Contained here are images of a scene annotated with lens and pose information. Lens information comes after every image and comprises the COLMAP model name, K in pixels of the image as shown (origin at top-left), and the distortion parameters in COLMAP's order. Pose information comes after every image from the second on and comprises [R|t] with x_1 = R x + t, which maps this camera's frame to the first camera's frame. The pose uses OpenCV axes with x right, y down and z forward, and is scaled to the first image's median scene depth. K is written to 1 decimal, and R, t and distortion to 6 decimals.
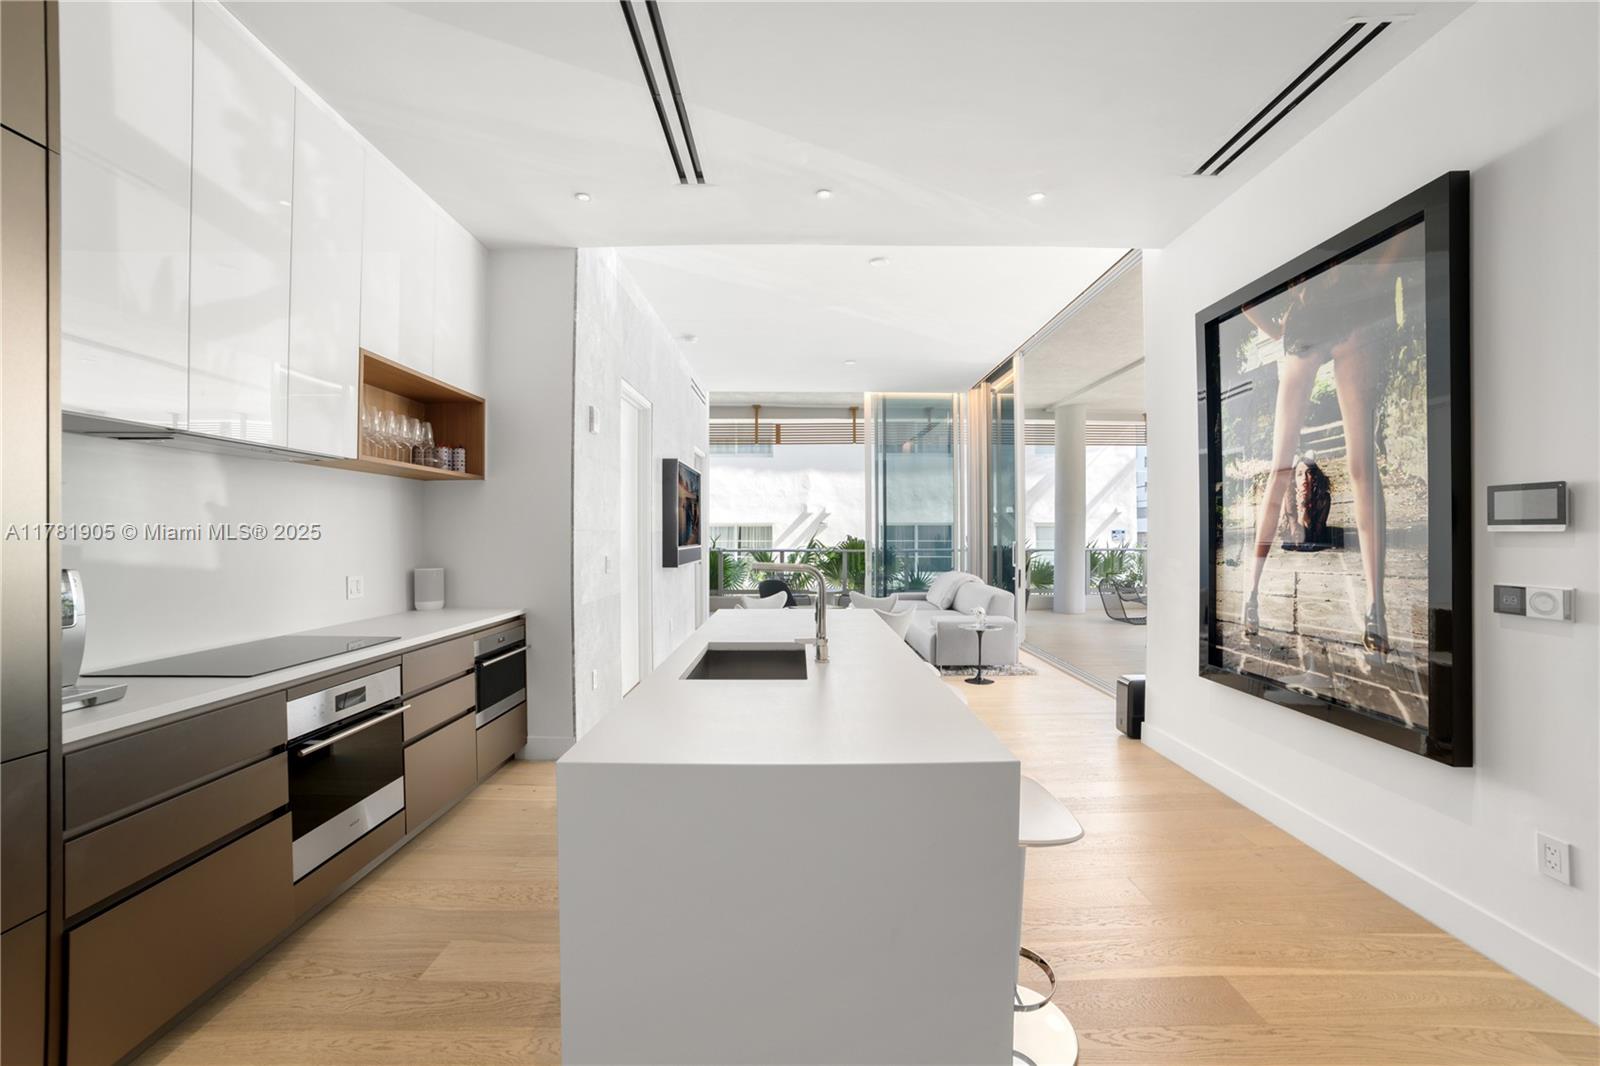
lens RADIAL K [[668.2, 0, 806.3], [0, 668.2, 536.6], [0, 0, 1]] dist [-0.073870, 0.000223]
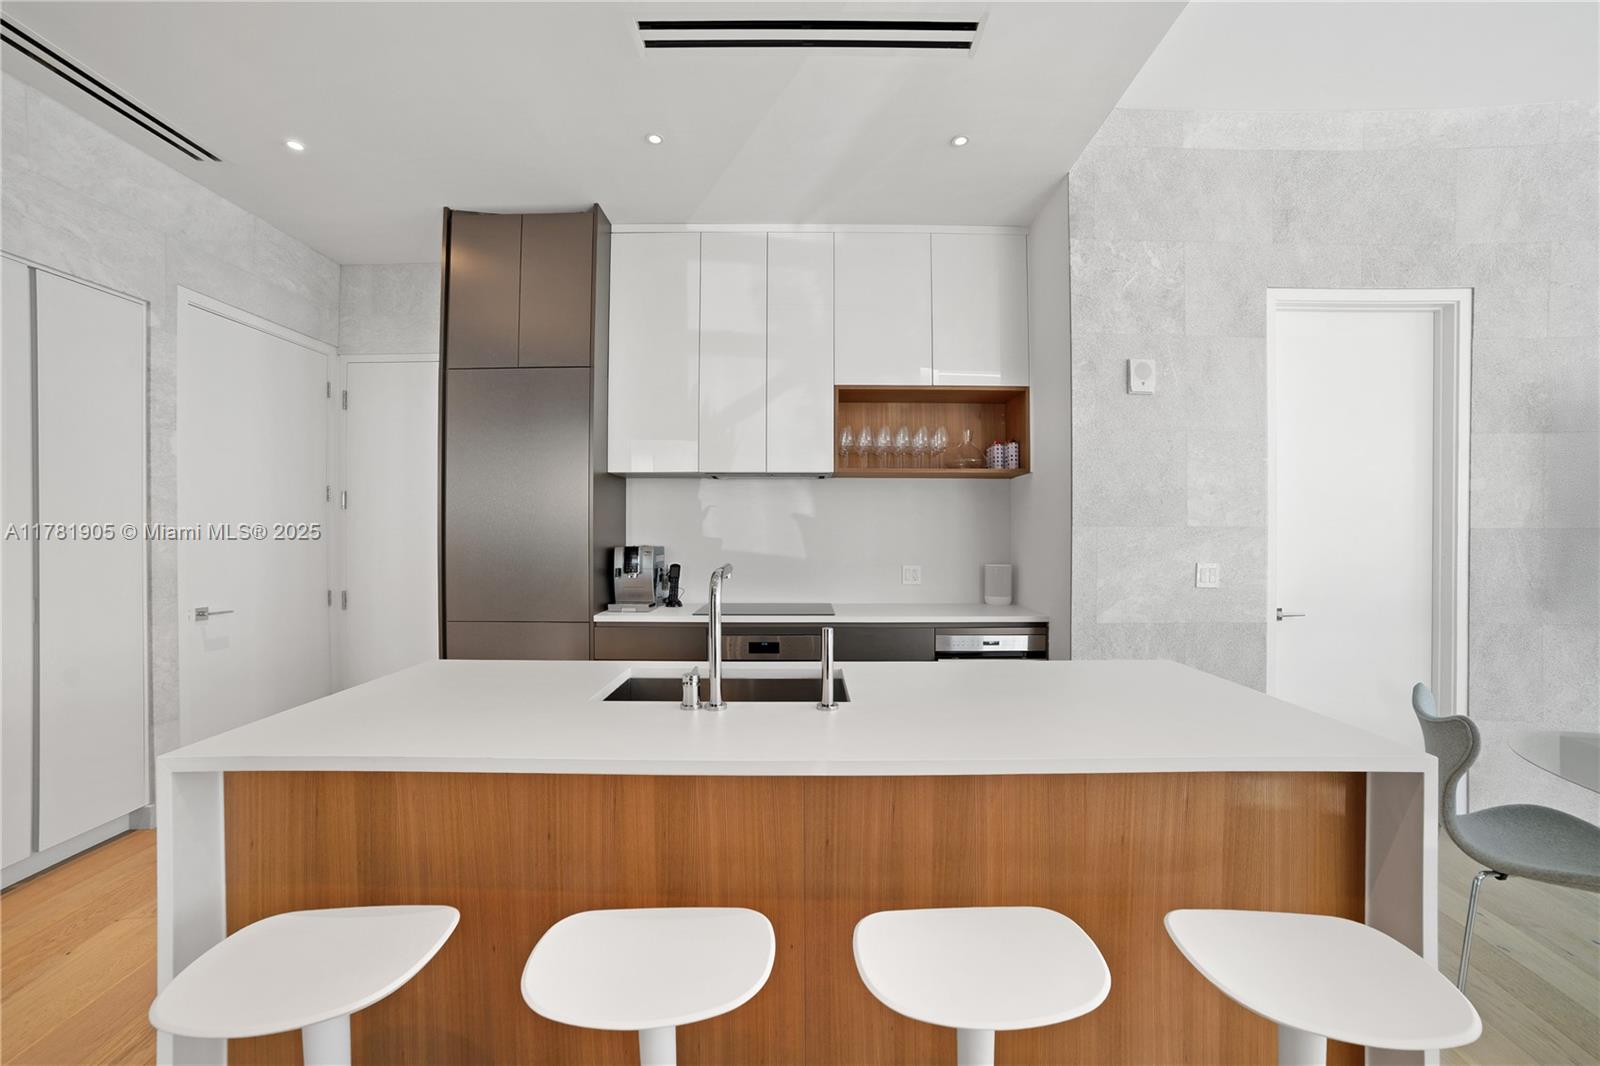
lens RADIAL K [[670.5, 0, 800.5], [0, 670.5, 506.5], [0, 0, 1]] dist [-0.000953, 0.000151]
pose [[-0.003800, -0.037144, -0.999303, 0.282285], [-0.007894, 0.999280, -0.037113, -0.000297], [0.999962, 0.007747, -0.004091, 0.409280]]
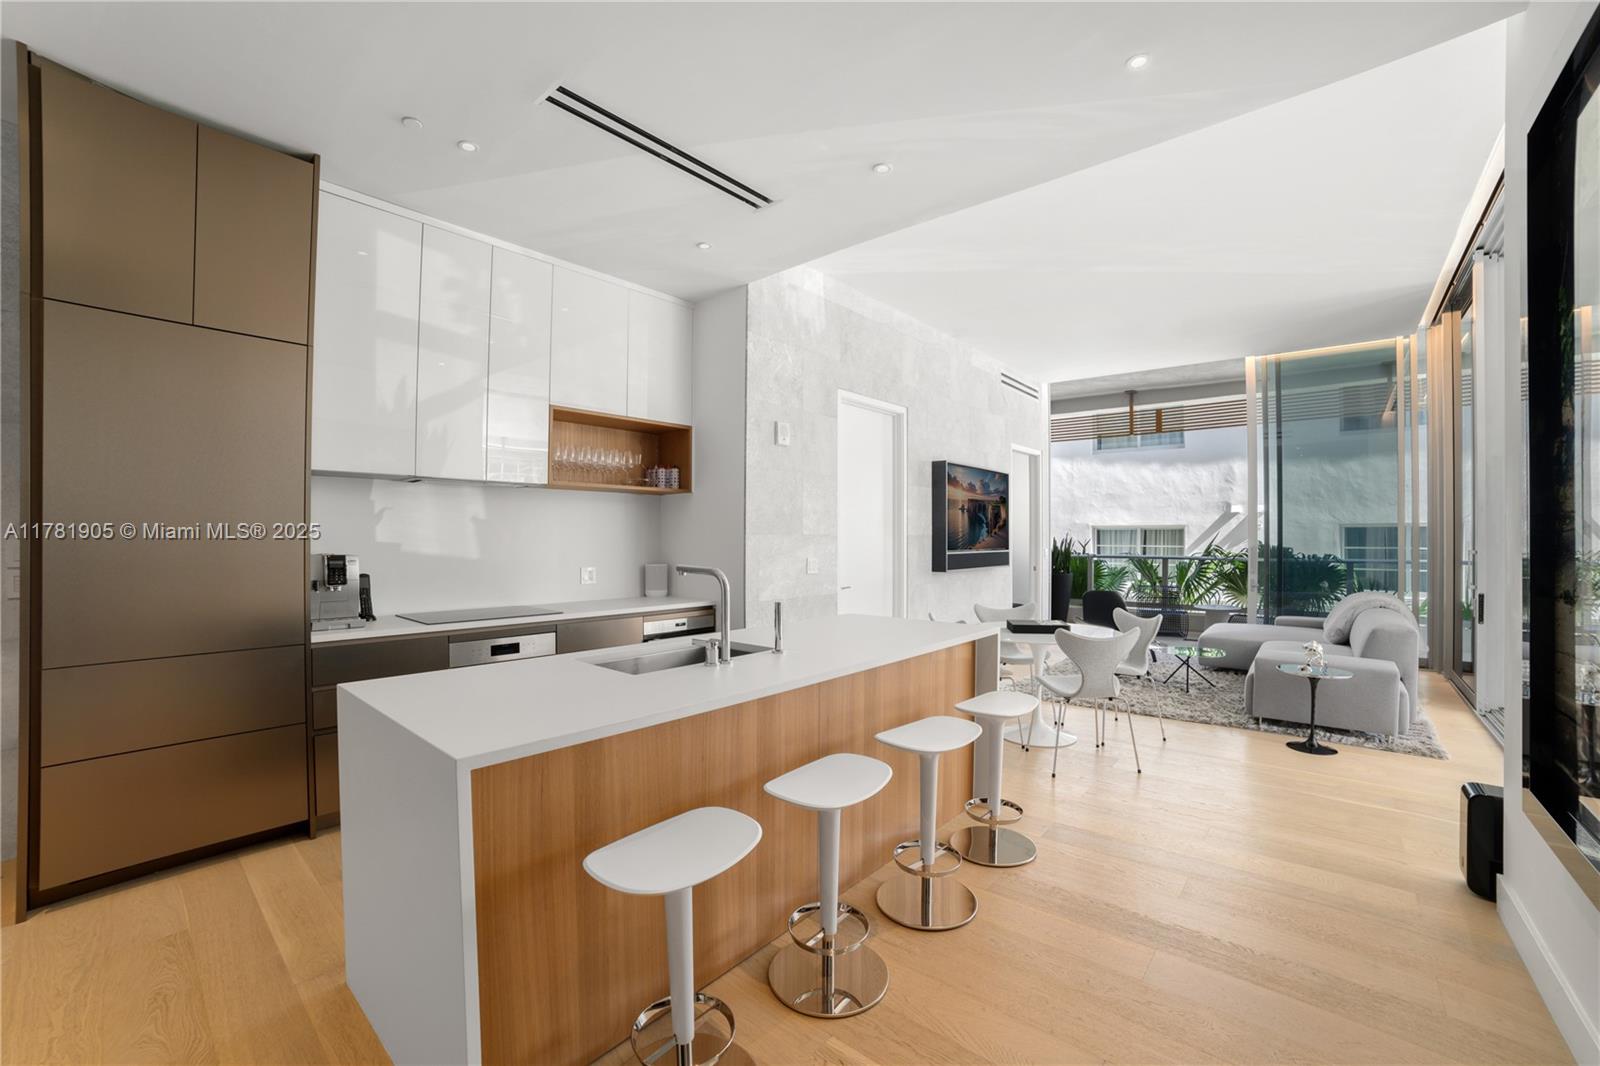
lens RADIAL K [[668.2, 0, 806.3], [0, 668.2, 536.6], [0, 0, 1]] dist [-0.073870, 0.000223]
pose [[0.743710, 0.000199, -0.668502, 0.301277], [-0.004205, 0.999982, -0.004381, -0.000566], [0.668489, 0.006070, 0.743697, 0.133786]]
